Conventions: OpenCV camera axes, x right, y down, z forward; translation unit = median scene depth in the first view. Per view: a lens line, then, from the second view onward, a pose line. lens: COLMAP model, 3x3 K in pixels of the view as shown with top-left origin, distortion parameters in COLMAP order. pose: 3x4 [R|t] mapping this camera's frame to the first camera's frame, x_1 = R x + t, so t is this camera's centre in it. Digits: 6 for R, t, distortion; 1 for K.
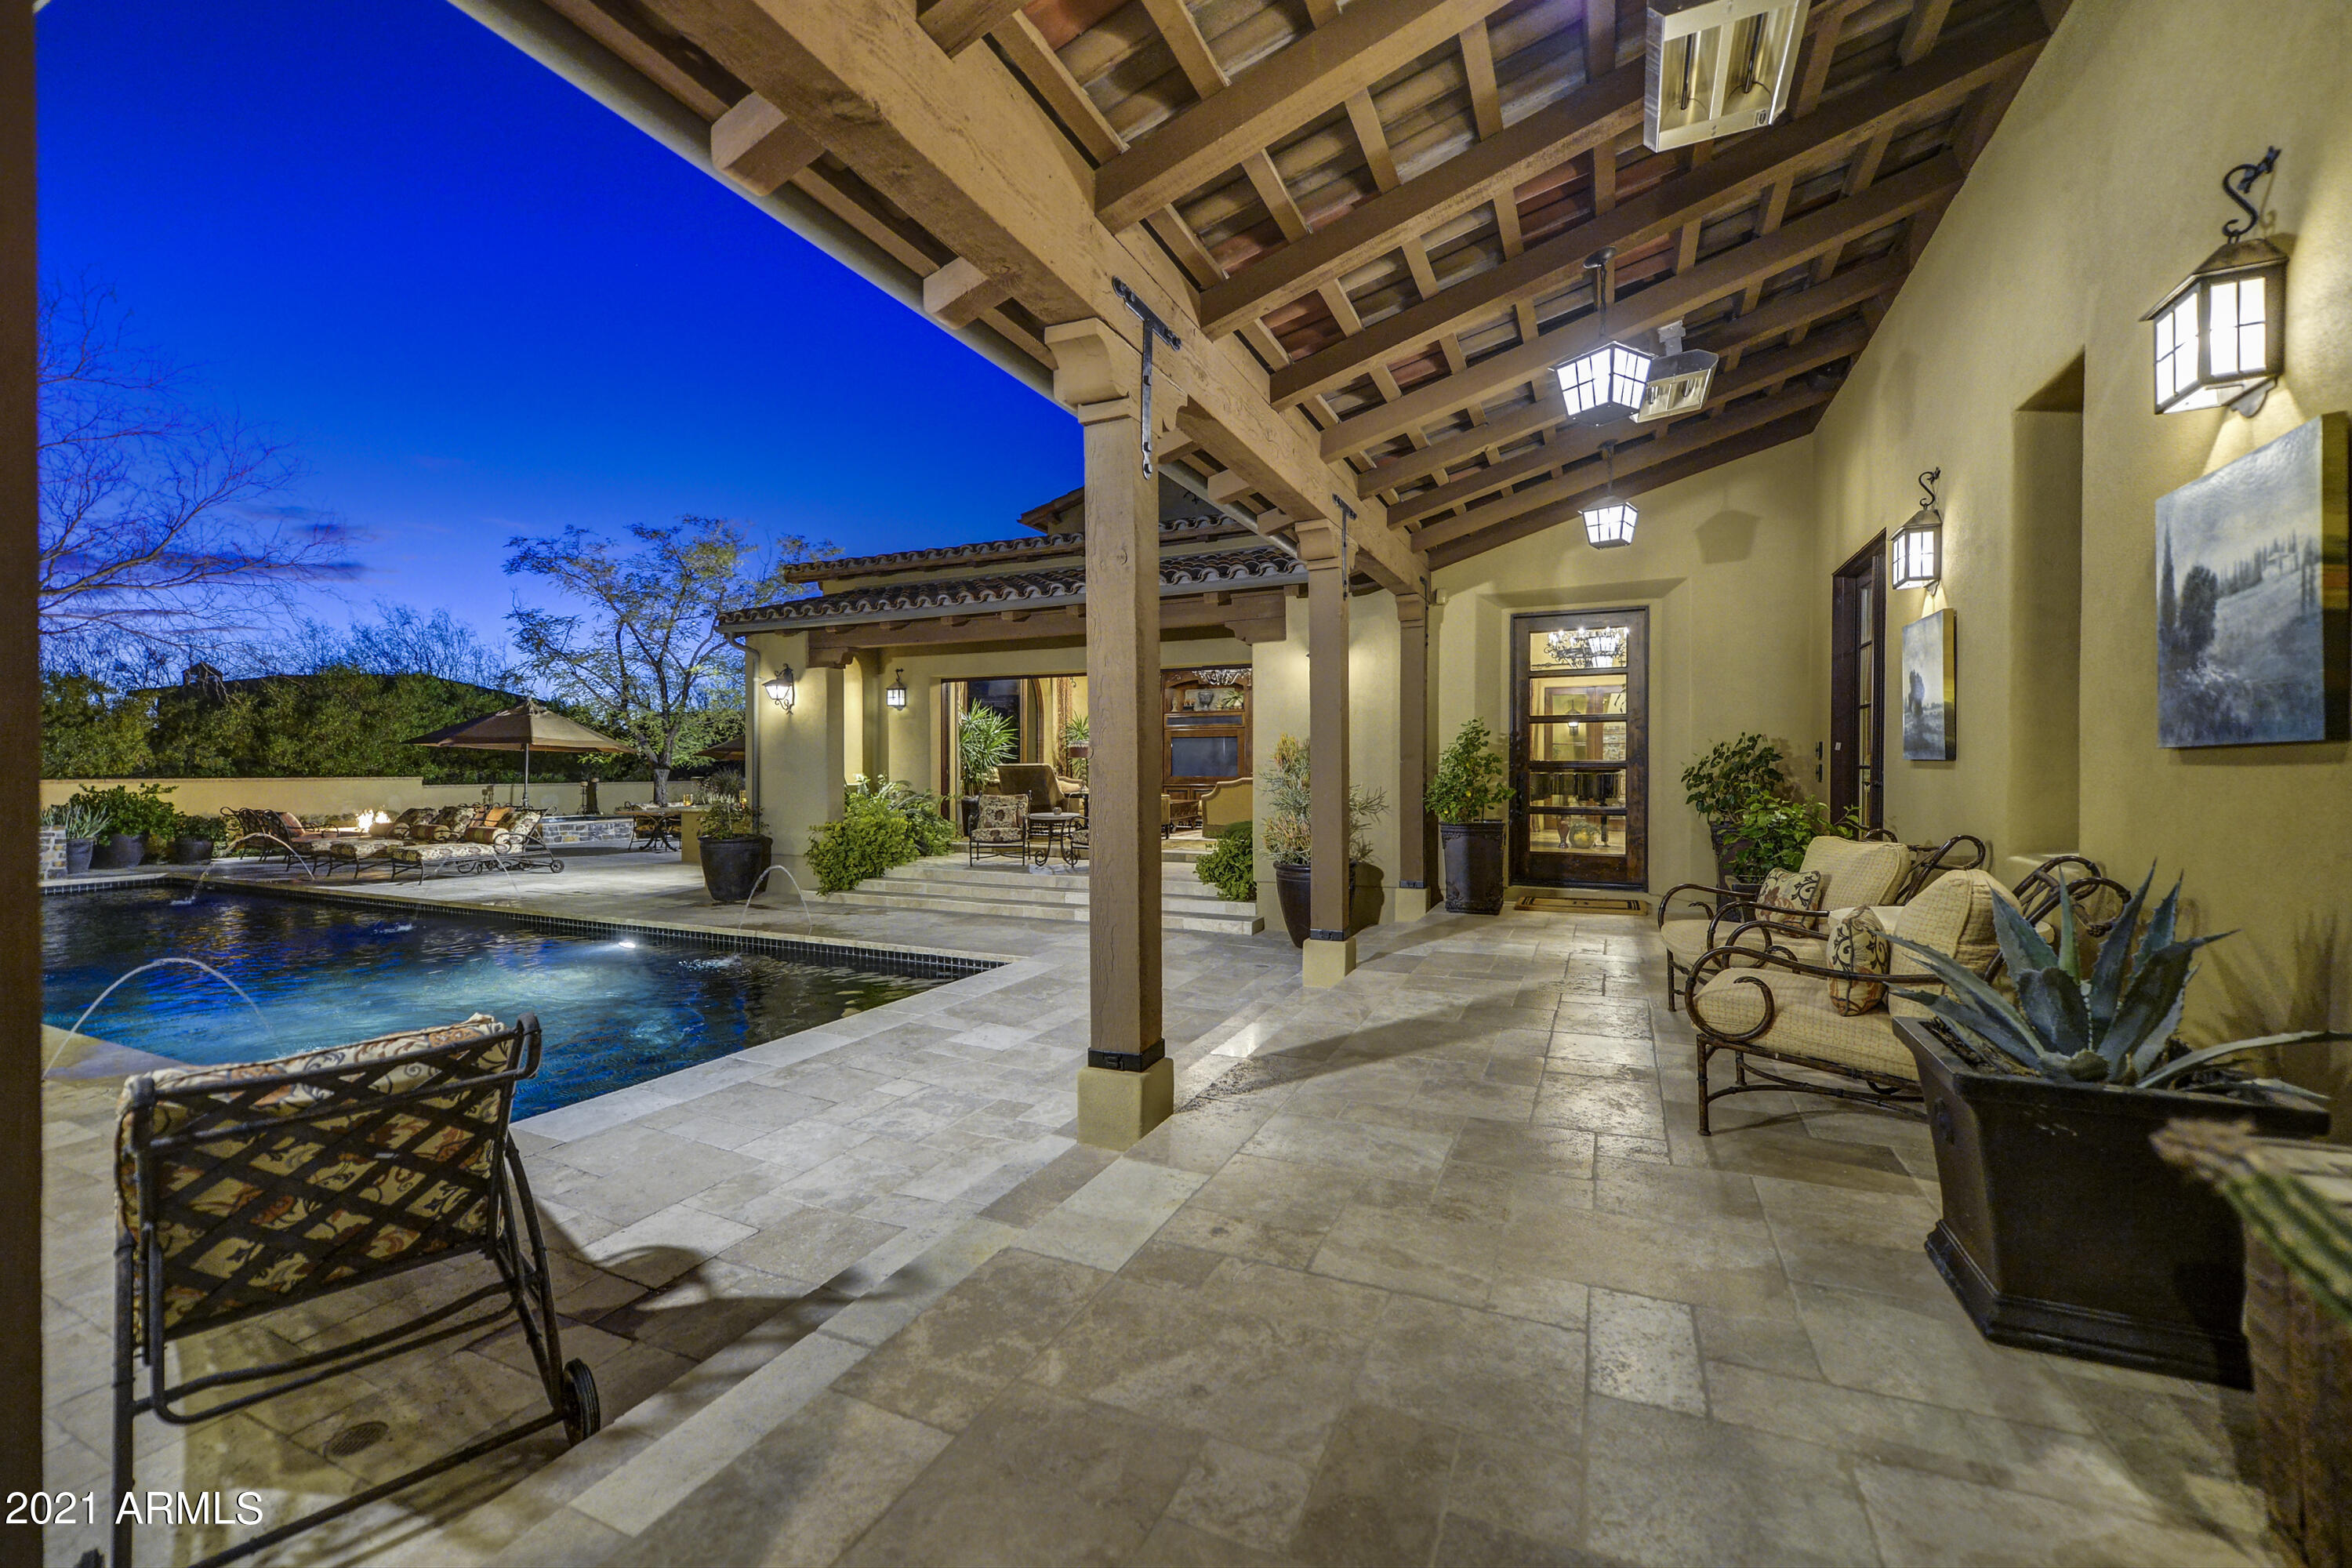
lens RADIAL K [[967.1, 0, 1161.5], [0, 967.1, 764.6], [0, 0, 1]] dist [0.007119, -0.000103]
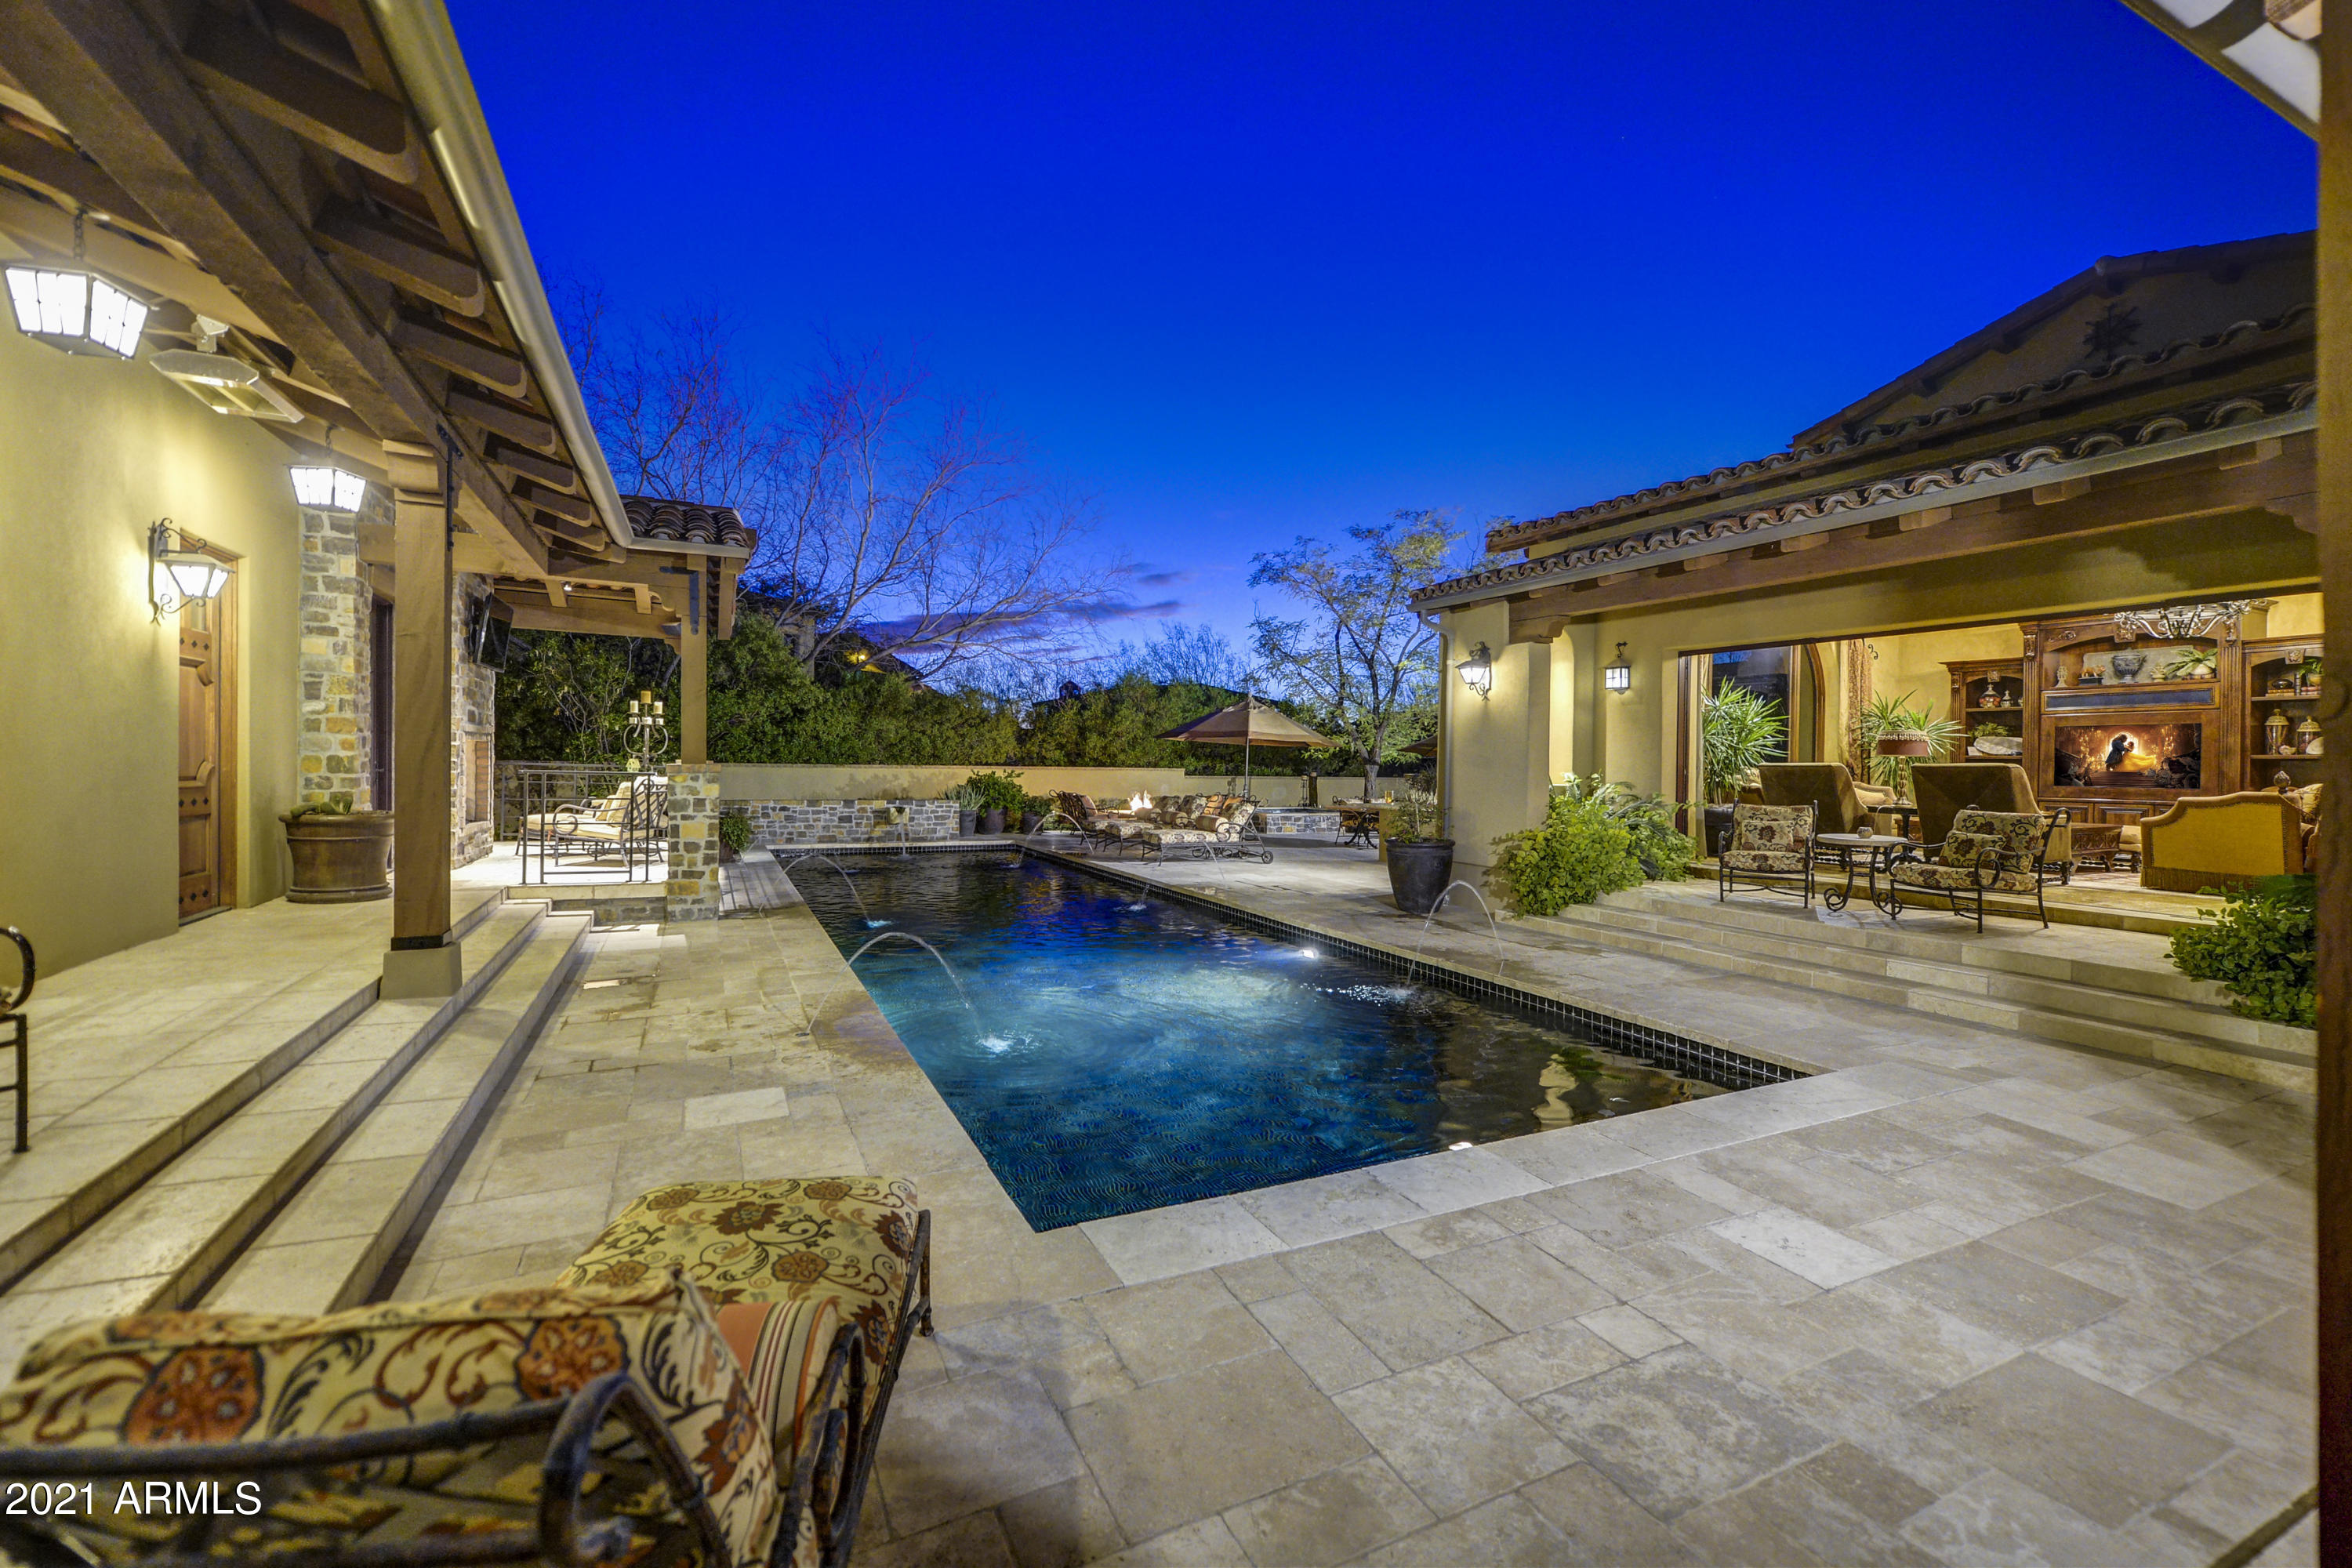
lens RADIAL K [[967.1, 0, 1192.7], [0, 967.1, 773.5], [0, 0, 1]] dist [0.007119, -0.000103]
pose [[0.779847, 0.018765, -0.625689, -0.046018], [-0.012157, 0.999816, 0.014832, 0.001944], [0.625853, -0.003960, 0.779931, 0.155960]]
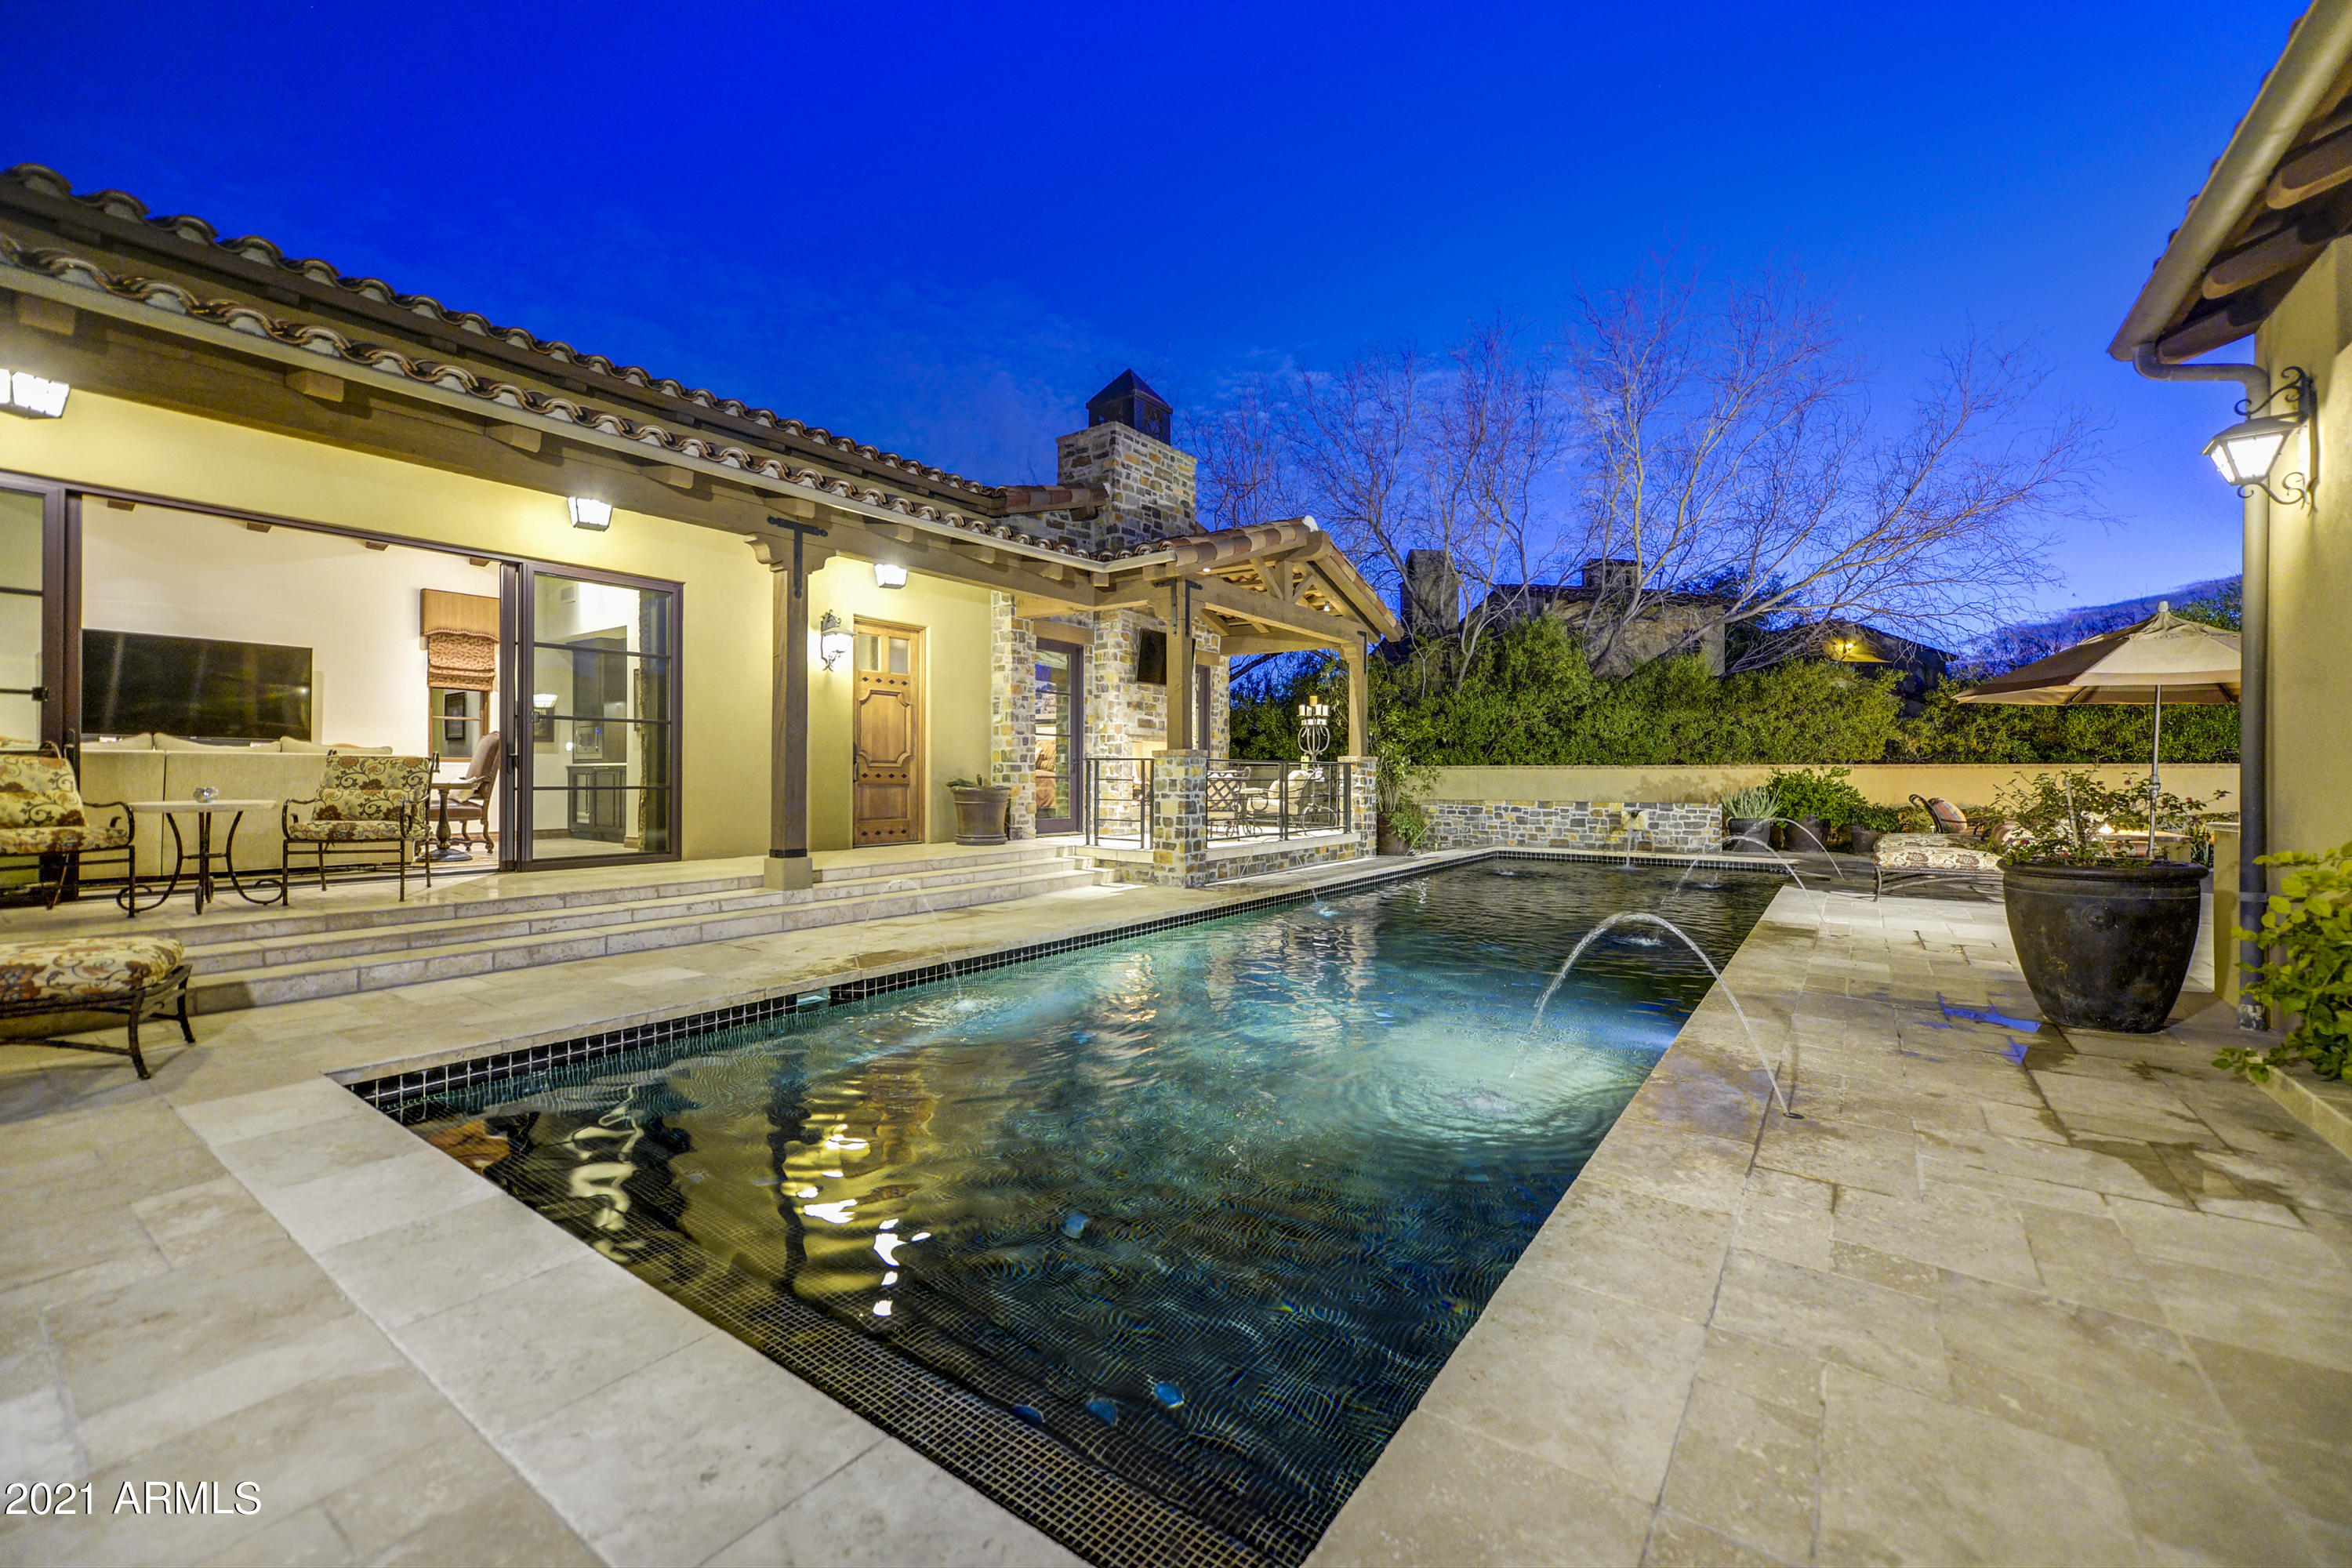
lens RADIAL K [[967.1, 0, 1205.4], [0, 967.1, 783.4], [0, 0, 1]] dist [0.007119, -0.000103]
pose [[-0.184894, 0.006294, -0.982738, 0.017492], [0.002994, 0.999978, 0.005842, 0.032306], [0.982754, -0.001862, -0.184909, 0.646523]]
